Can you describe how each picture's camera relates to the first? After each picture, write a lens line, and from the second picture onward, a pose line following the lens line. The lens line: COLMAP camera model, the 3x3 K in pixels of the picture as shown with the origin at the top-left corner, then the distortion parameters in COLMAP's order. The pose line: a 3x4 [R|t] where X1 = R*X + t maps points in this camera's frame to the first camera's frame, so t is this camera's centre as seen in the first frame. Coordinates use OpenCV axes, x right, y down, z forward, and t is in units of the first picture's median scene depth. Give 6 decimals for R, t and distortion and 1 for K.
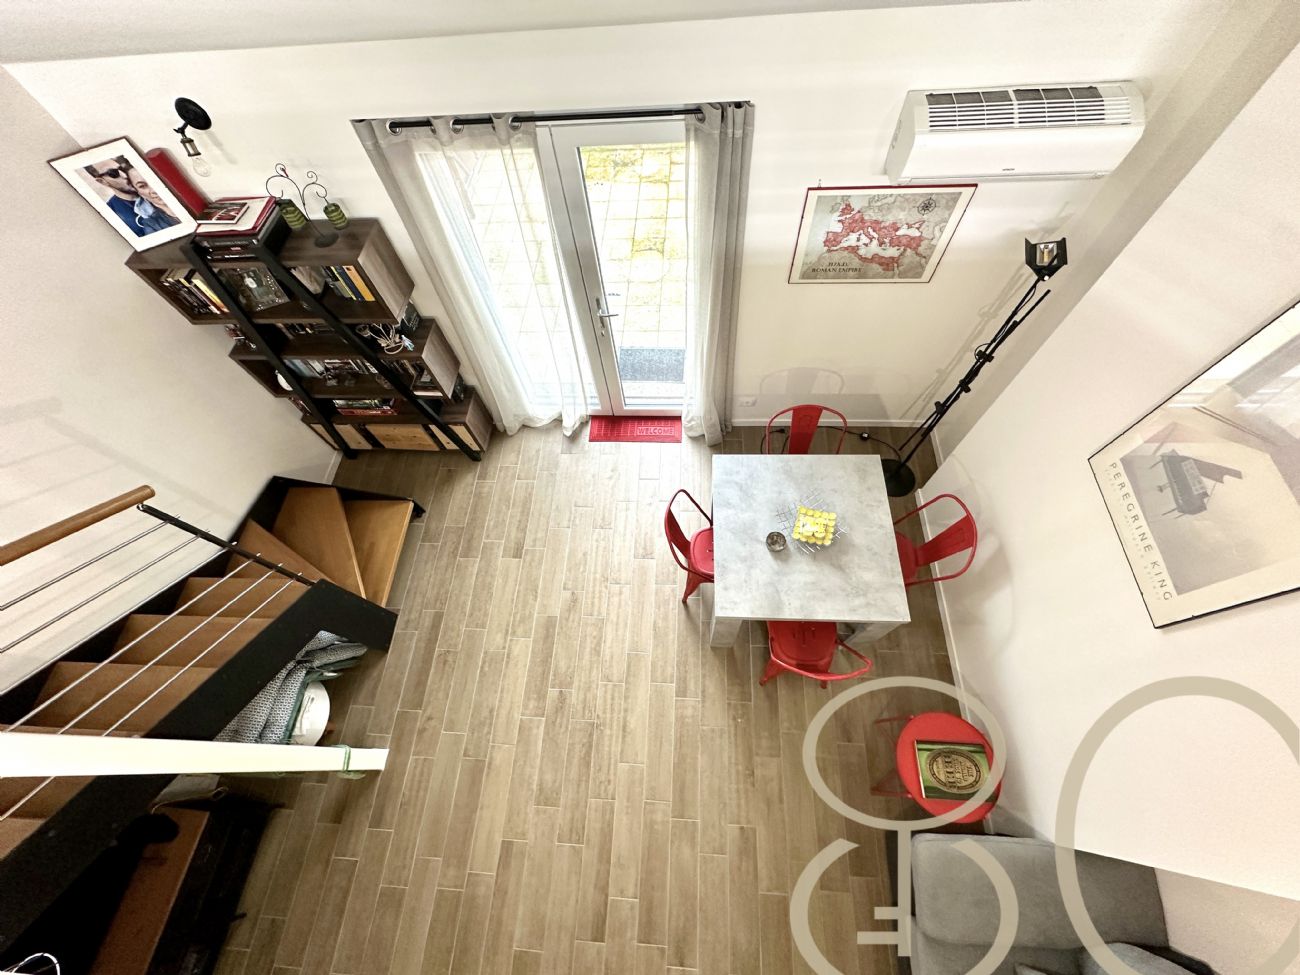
lens RADIAL K [[522.8, 0, 649.3], [0, 522.8, 488.6], [0, 0, 1]] dist [-0.001989, -0.000126]
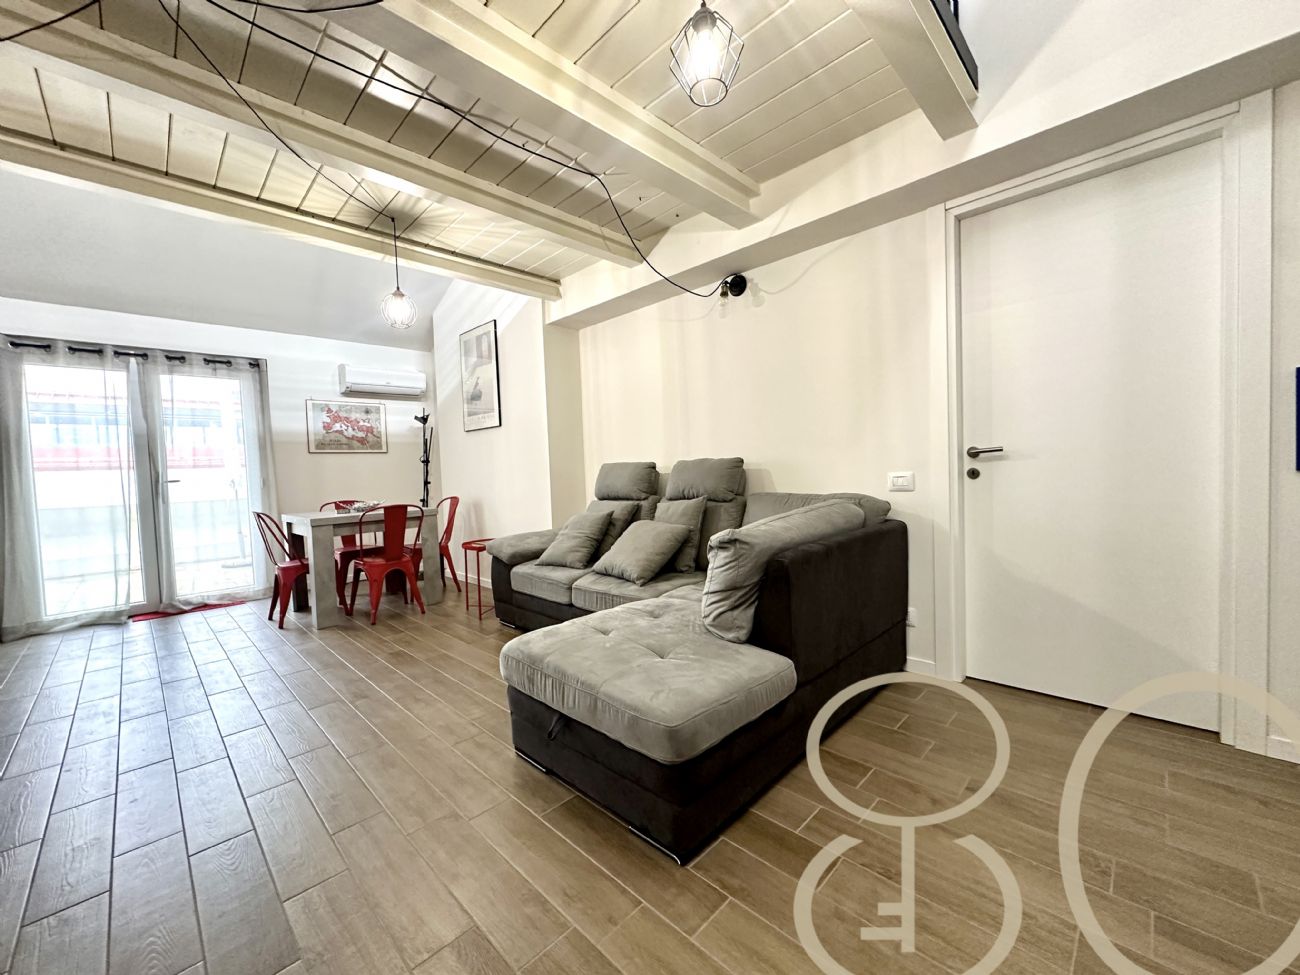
lens RADIAL K [[517.1, 0, 649.4], [0, 517.1, 487.9], [0, 0, 1]] dist [-0.002135, 0.000011]
pose [[0.664591, 0.013257, 0.747090, -0.320638], [0.657747, 0.464013, -0.593348, 1.667224], [-0.354525, 0.885729, 0.299659, 0.154827]]
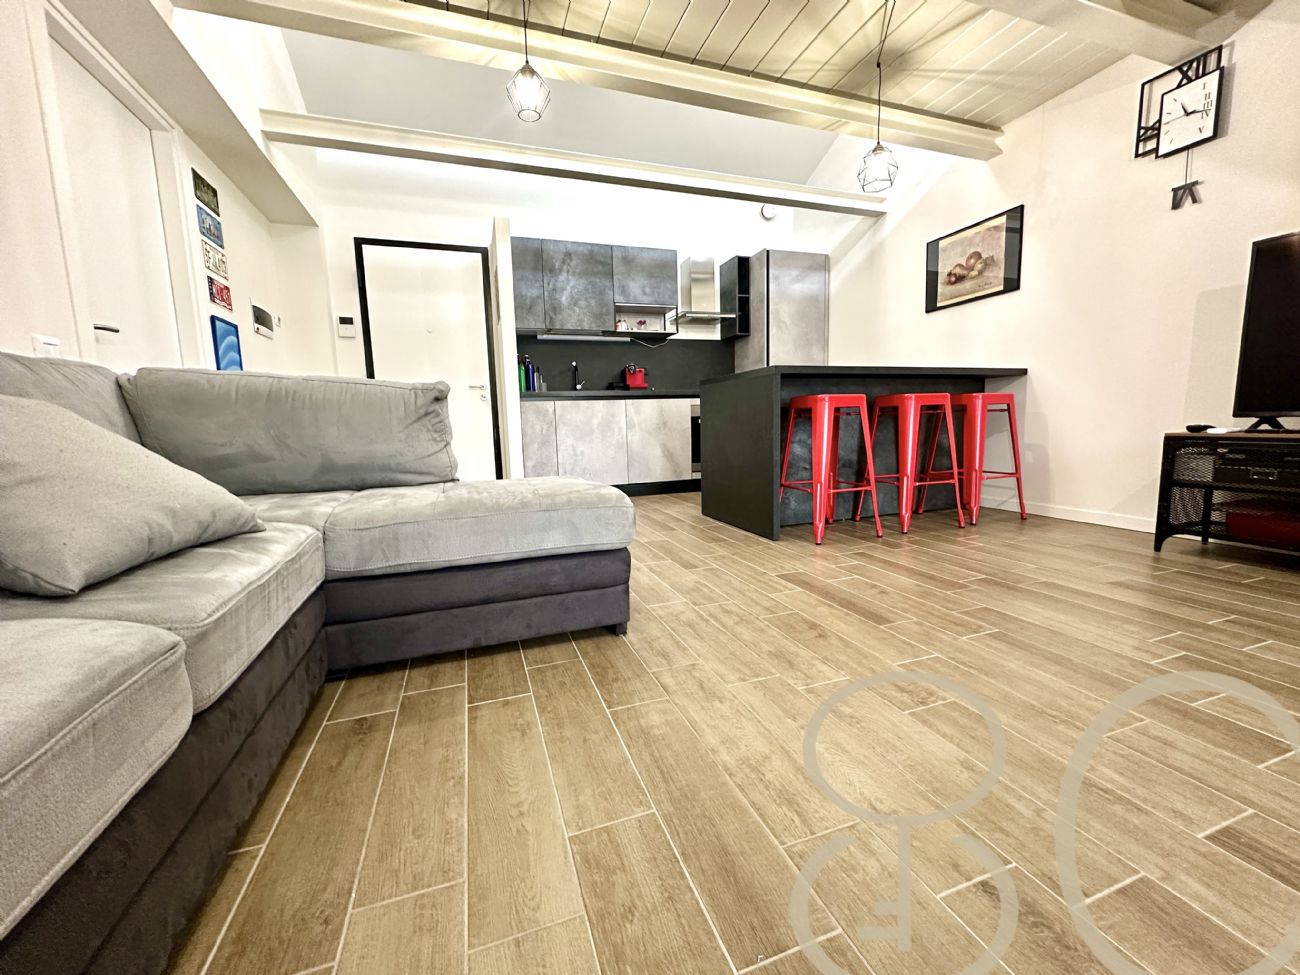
lens RADIAL K [[517.1, 0, 649.4], [0, 517.1, 487.9], [0, 0, 1]] dist [-0.002135, 0.000011]
pose [[-0.919452, 0.141426, -0.366887, 0.305544], [-0.296339, 0.364041, 0.882982, 0.634958], [0.258439, 0.920583, -0.292808, 0.827824]]
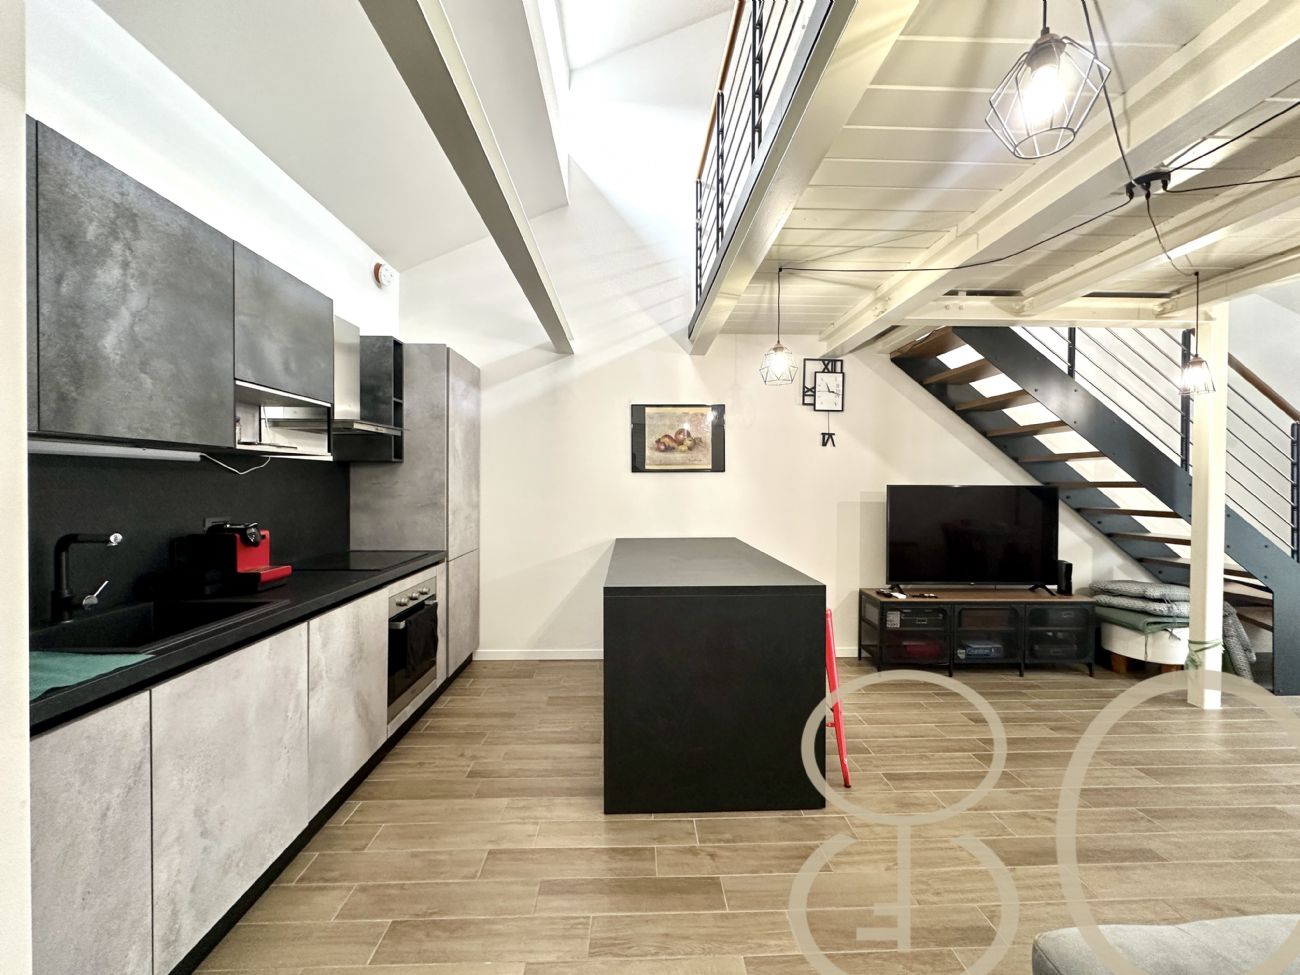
lens RADIAL K [[522.8, 0, 649.3], [0, 522.8, 488.6], [0, 0, 1]] dist [-0.001989, -0.000126]
pose [[0.089487, 0.080325, -0.992744, 0.450068], [-0.885054, 0.463565, -0.042272, 1.614118], [0.456806, 0.882415, 0.112575, -0.006892]]
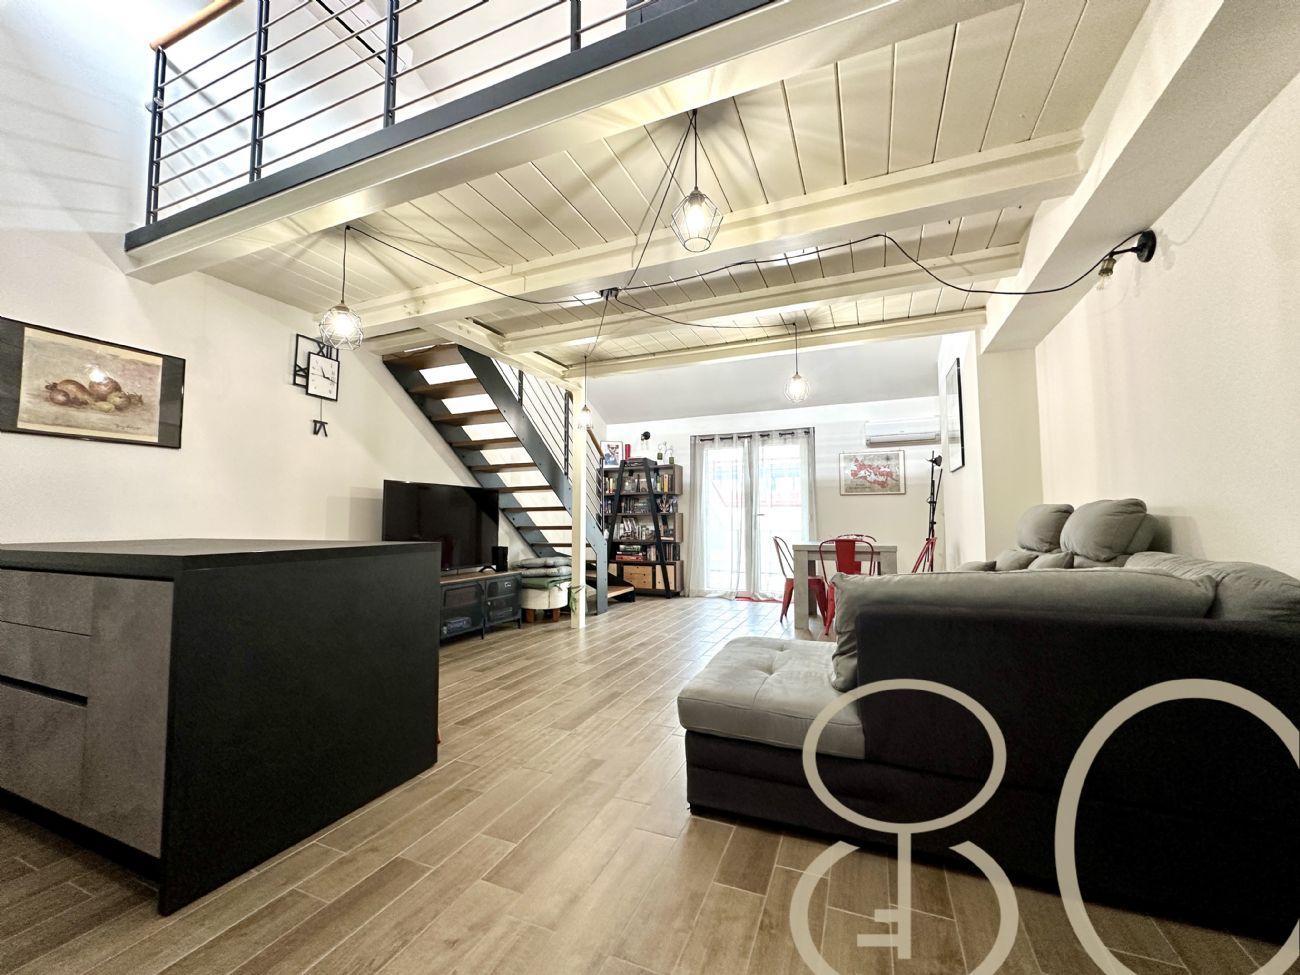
lens RADIAL K [[517.1, 0, 649.4], [0, 517.1, 487.9], [0, 0, 1]] dist [-0.002135, 0.000011]
pose [[0.938560, 0.042368, -0.342507, 0.277520], [-0.328708, 0.412126, -0.849766, 1.988515], [0.105153, 0.910141, 0.400732, -0.041104]]
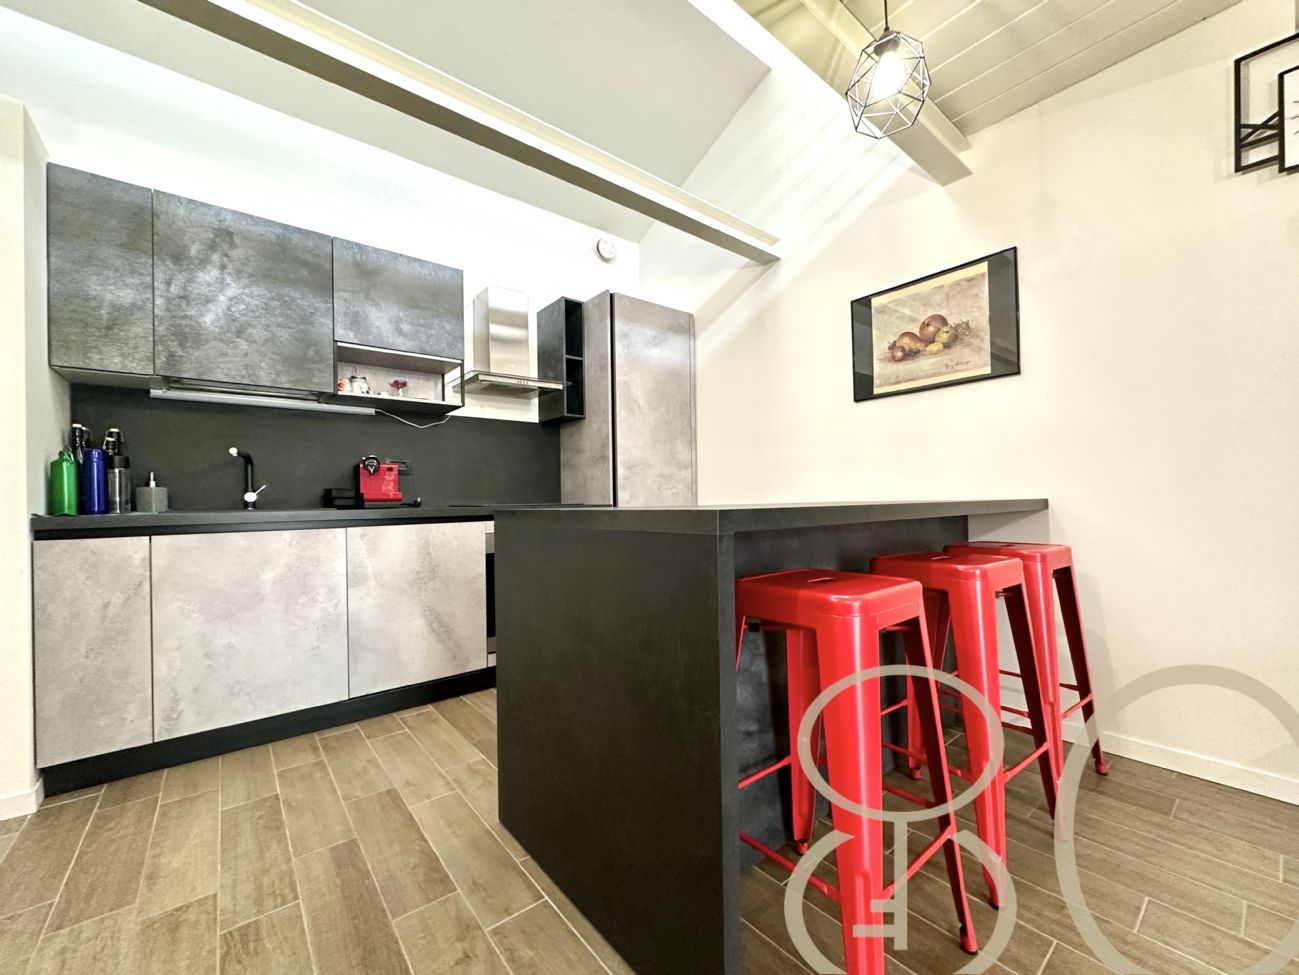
lens RADIAL K [[526.9, 0, 648.0], [0, 526.9, 496.7], [0, 0, 1]] dist [-0.001549, -0.000092]
pose [[-0.736573, 0.076008, -0.672074, -0.086728], [-0.564485, 0.478294, 0.672750, 1.188900], [0.372583, 0.874905, -0.309393, 0.436924]]
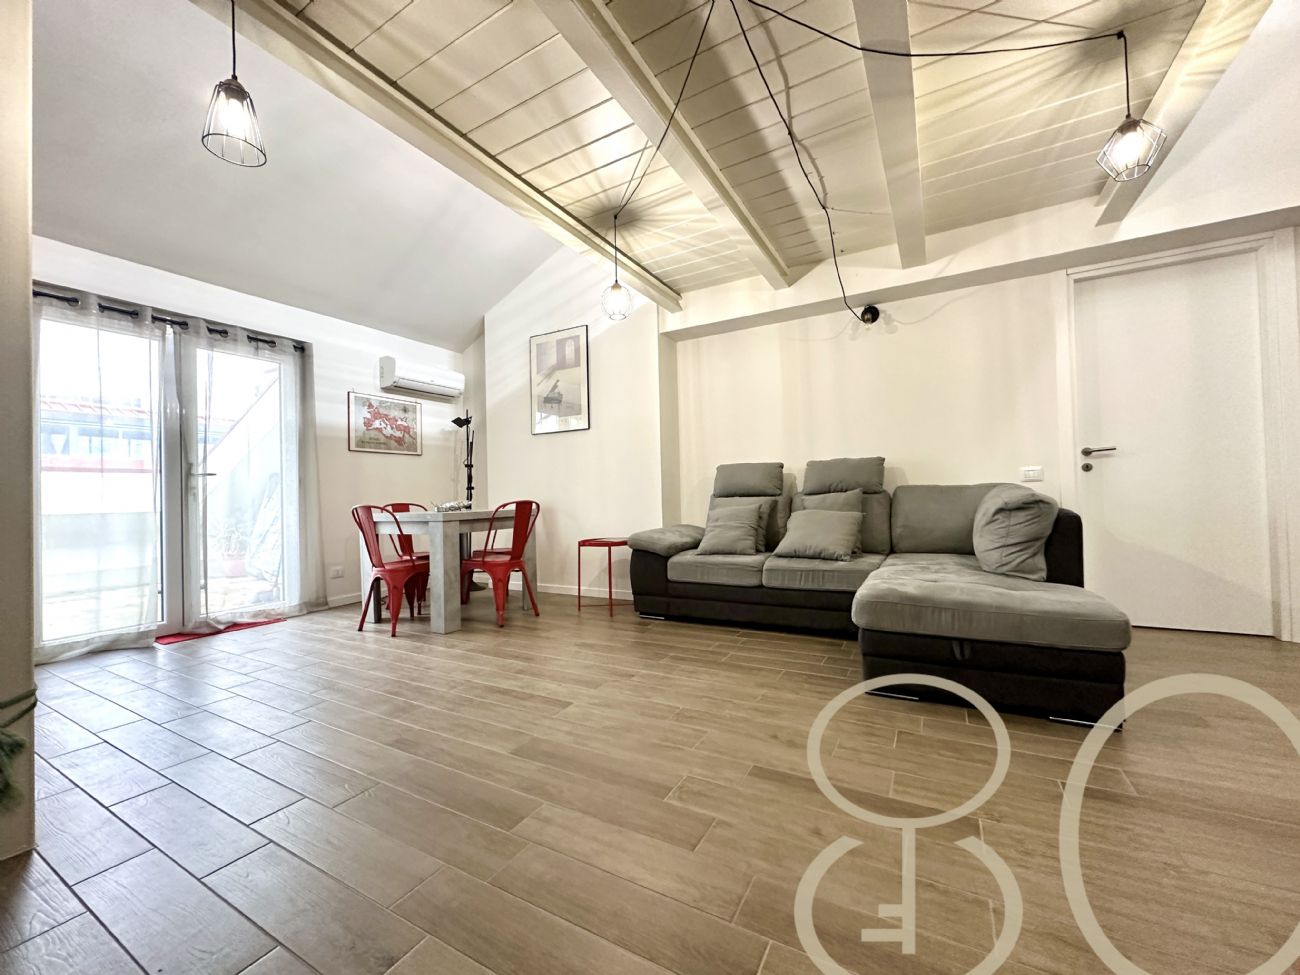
lens RADIAL K [[517.1, 0, 649.4], [0, 517.1, 487.9], [0, 0, 1]] dist [-0.002135, 0.000011]
pose [[0.443582, 0.070019, 0.893495, -0.829034], [0.790852, 0.438451, -0.426983, 1.199996], [-0.421650, 0.896024, 0.139114, 0.525388]]
